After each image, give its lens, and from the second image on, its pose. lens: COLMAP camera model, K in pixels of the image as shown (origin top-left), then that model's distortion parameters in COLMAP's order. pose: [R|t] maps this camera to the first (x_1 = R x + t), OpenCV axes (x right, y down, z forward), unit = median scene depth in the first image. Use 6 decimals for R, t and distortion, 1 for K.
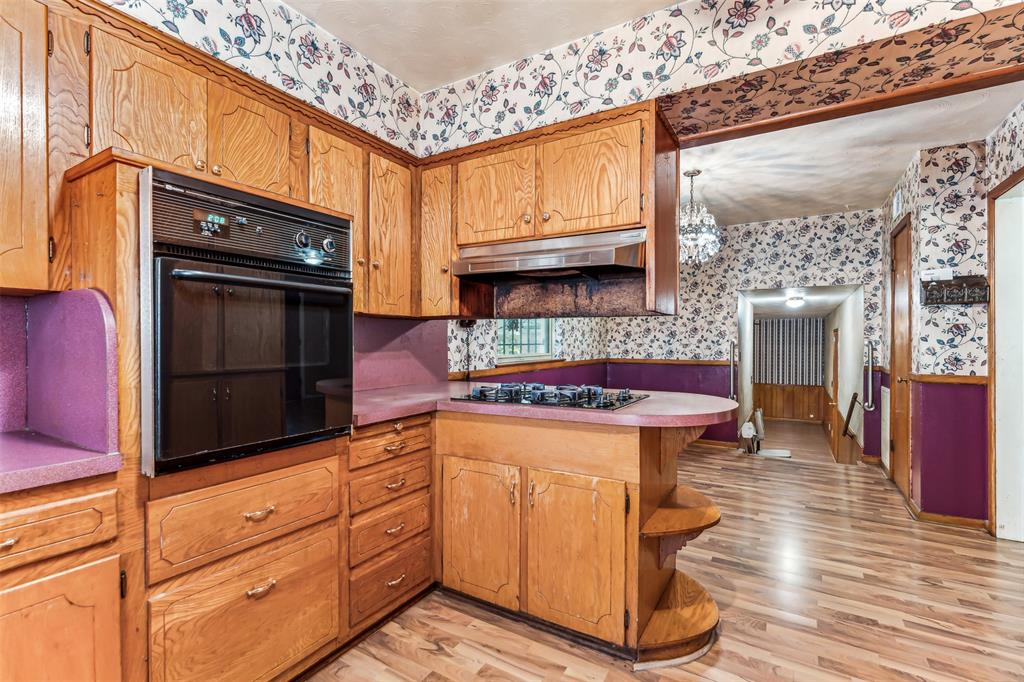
lens RADIAL K [[464.8, 0, 505.5], [0, 464.8, 340.8], [0, 0, 1]] dist [-0.017113, -0.000161]
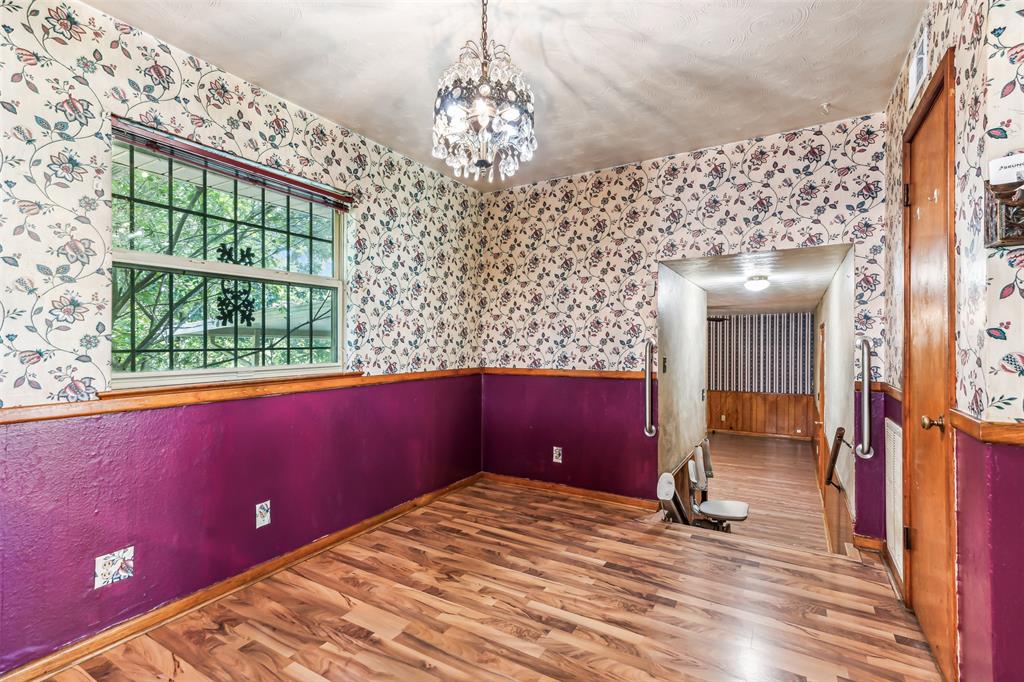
lens RADIAL K [[469.9, 0, 510.9], [0, 469.9, 342.9], [0, 0, 1]] dist [-0.000858, 0.000591]
pose [[0.999844, -0.005729, 0.016696, 0.307368], [0.005699, 0.999982, 0.001856, 0.000897], [-0.016706, -0.001761, 0.999859, 0.379384]]
